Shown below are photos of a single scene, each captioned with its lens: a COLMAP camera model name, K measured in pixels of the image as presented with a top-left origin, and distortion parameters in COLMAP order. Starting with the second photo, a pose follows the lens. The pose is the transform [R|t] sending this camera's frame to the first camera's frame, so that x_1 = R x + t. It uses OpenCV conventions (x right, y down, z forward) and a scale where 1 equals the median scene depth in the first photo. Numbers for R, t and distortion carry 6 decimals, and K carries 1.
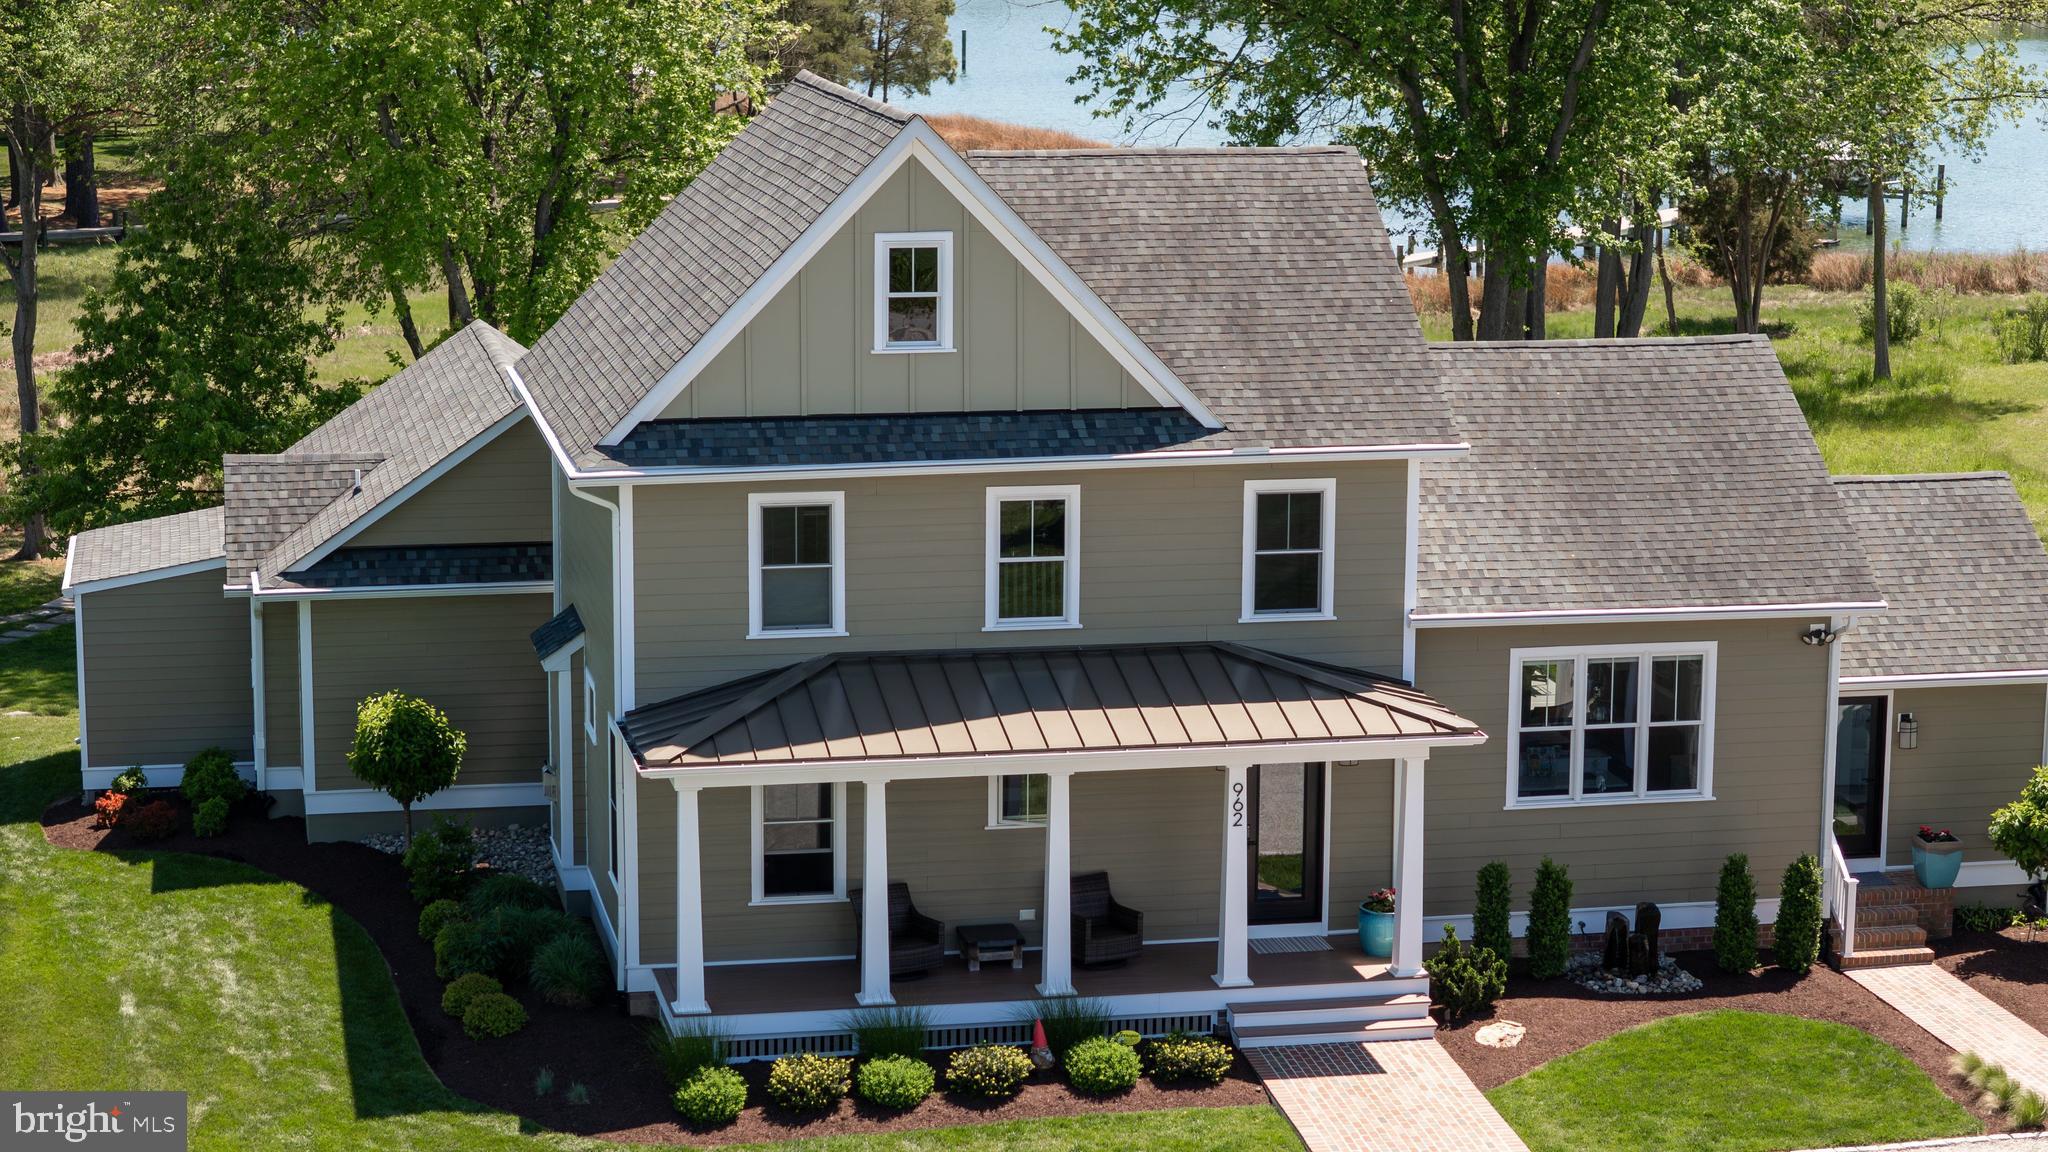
lens RADIAL K [[4141.3, 0, 1024.0], [0, 4141.3, 576.0], [0, 0, 1]] dist [-0.269764, 1.527764]
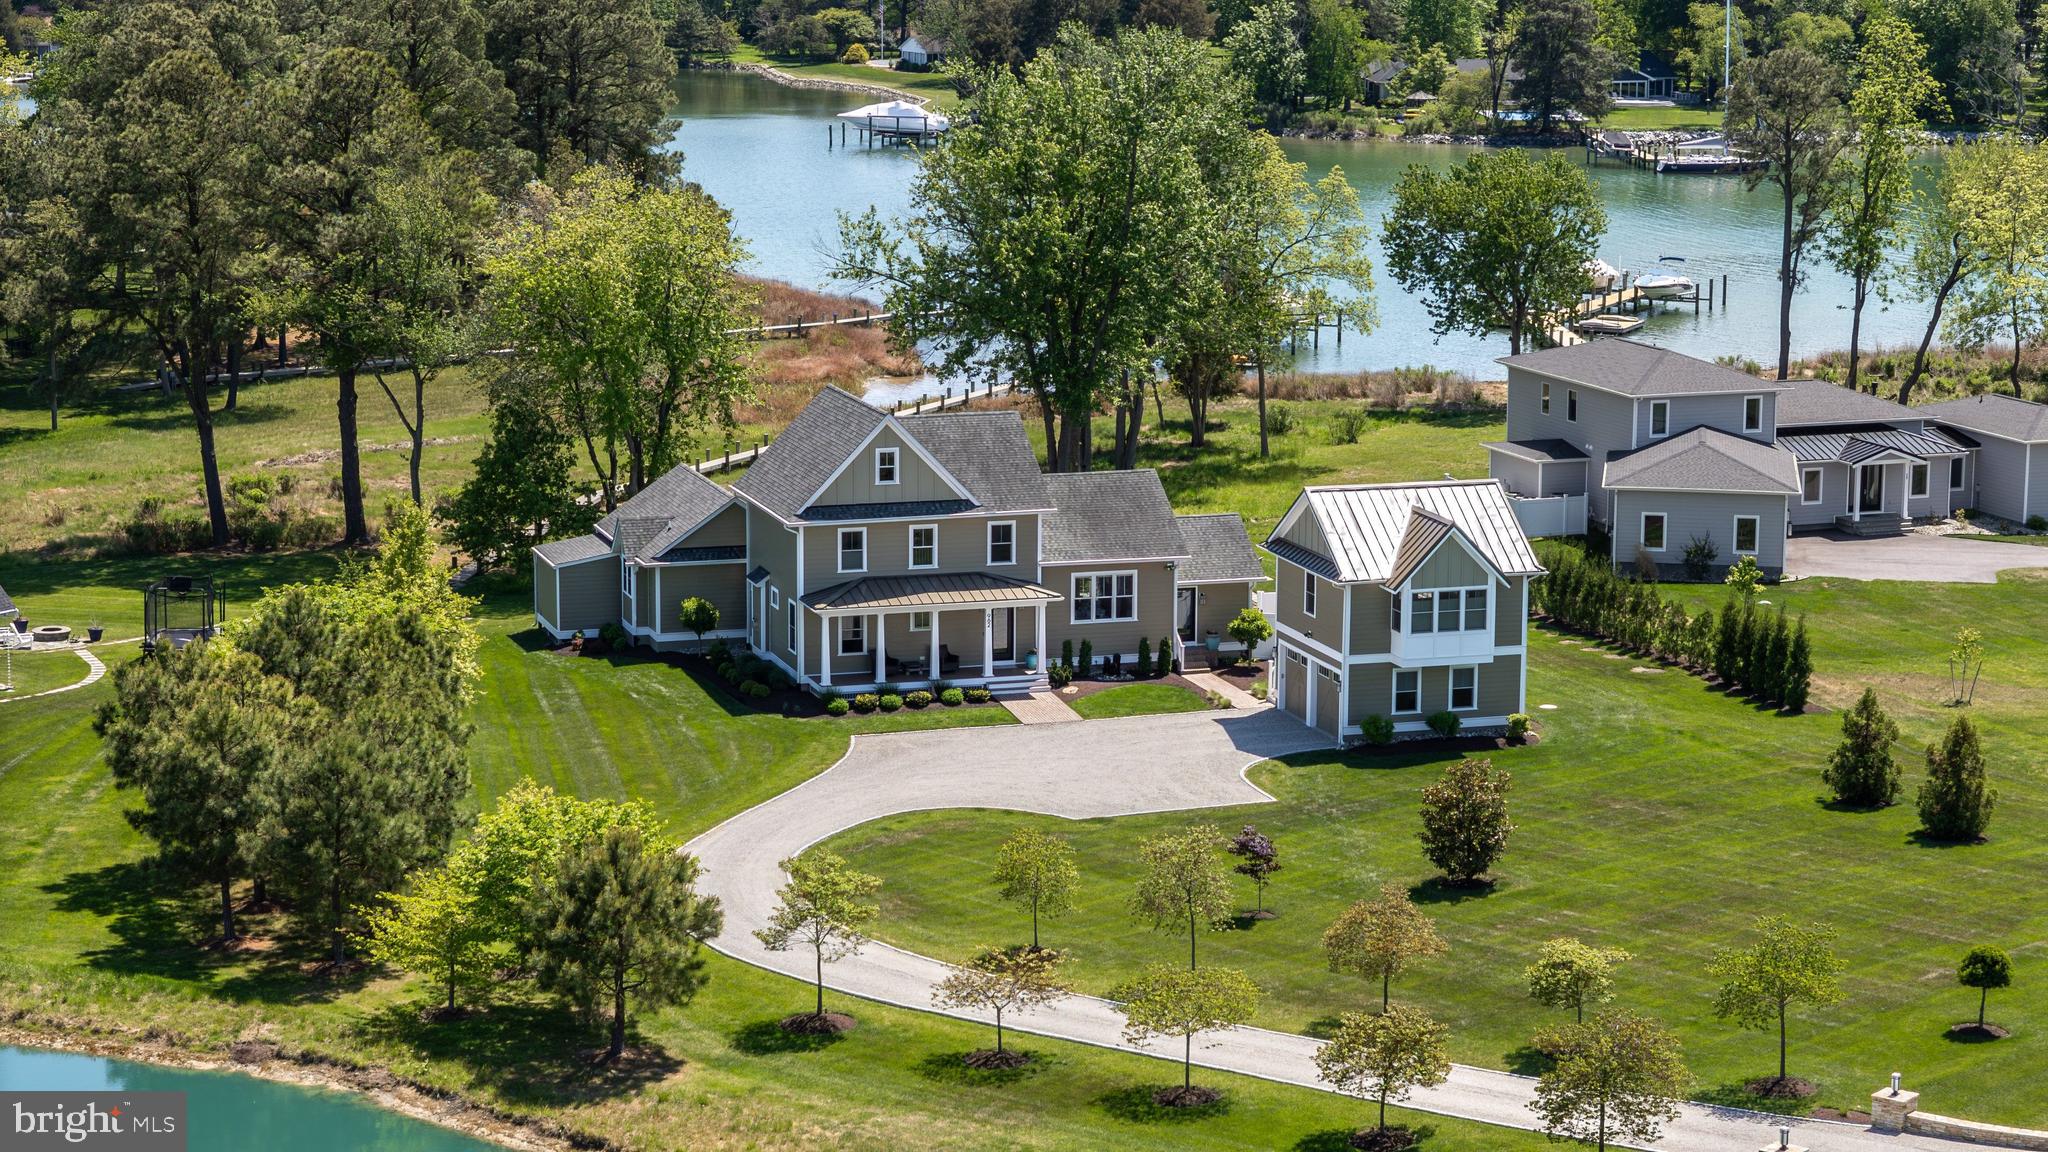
lens RADIAL K [[4141.3, 0, 1024.0], [0, 4141.3, 576.0], [0, 0, 1]] dist [-0.269764, 1.527764]
pose [[0.994783, -0.018762, 0.100271, -0.241958], [0.019085, 0.999815, -0.002267, 0.027182], [-0.100210, 0.004169, 0.994958, -2.204477]]
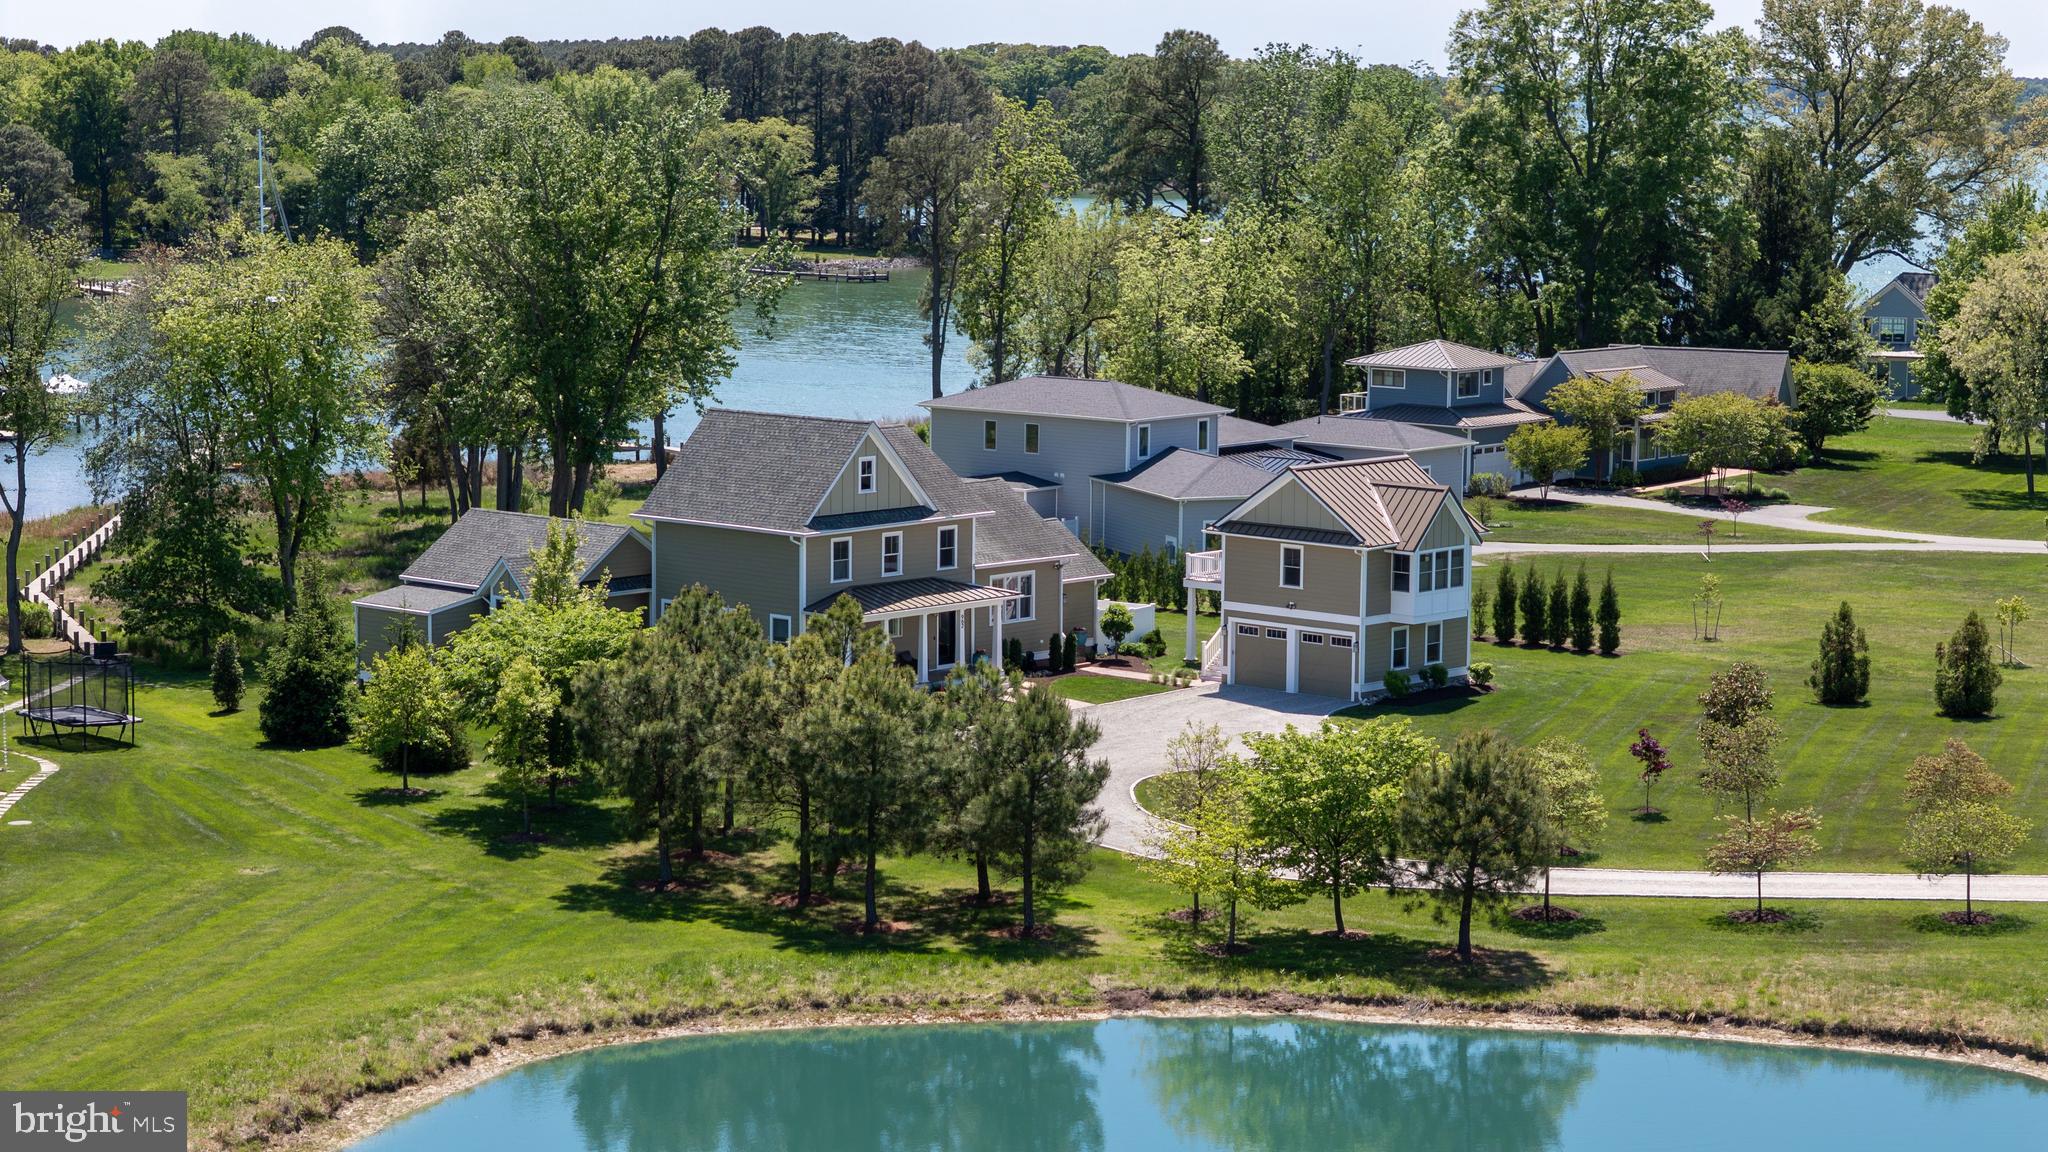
lens RADIAL K [[4141.3, 0, 1024.0], [0, 4141.3, 576.0], [0, 0, 1]] dist [-0.269764, 1.527764]
pose [[0.802267, -0.068773, 0.592991, -1.840532], [0.100721, 0.994695, -0.020907, 0.091341], [-0.588407, 0.076500, 0.804938, -1.682929]]
